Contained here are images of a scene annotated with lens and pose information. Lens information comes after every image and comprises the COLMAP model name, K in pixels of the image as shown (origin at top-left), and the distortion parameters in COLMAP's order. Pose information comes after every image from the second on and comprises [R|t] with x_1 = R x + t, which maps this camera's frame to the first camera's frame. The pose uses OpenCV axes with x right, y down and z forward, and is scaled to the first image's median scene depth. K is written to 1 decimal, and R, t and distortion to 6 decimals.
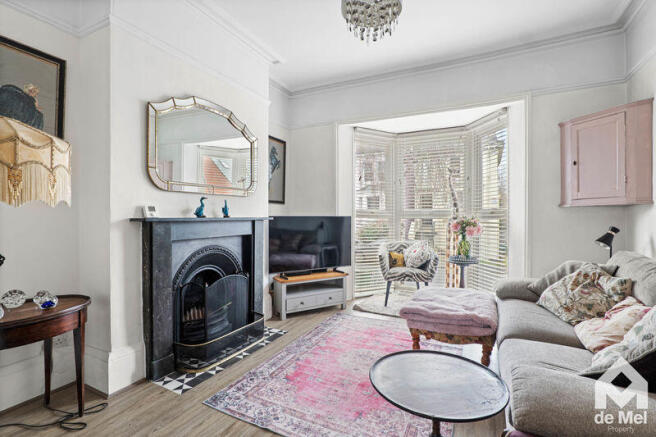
lens RADIAL K [[311.3, 0, 327.5], [0, 311.3, 217.1], [0, 0, 1]] dist [-0.002042, 0.000487]
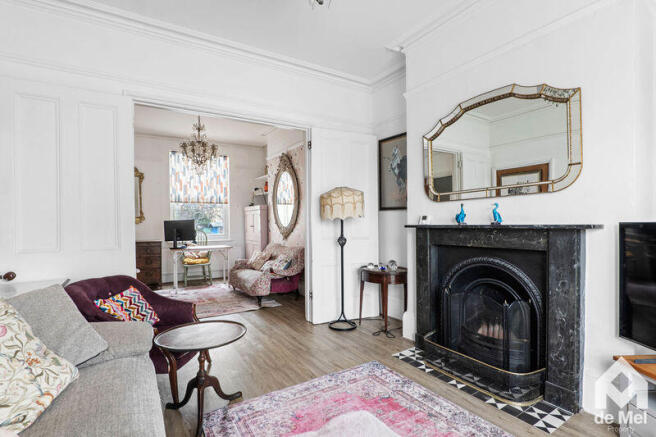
lens RADIAL K [[311.3, 0, 321.5], [0, 311.3, 225.3], [0, 0, 1]] dist [-0.002042, 0.000487]
pose [[-0.534821, 0.003949, -0.844956, 0.728641], [0.010284, 0.999945, -0.001836, 0.001681], [0.844903, -0.009671, -0.534832, 1.277647]]
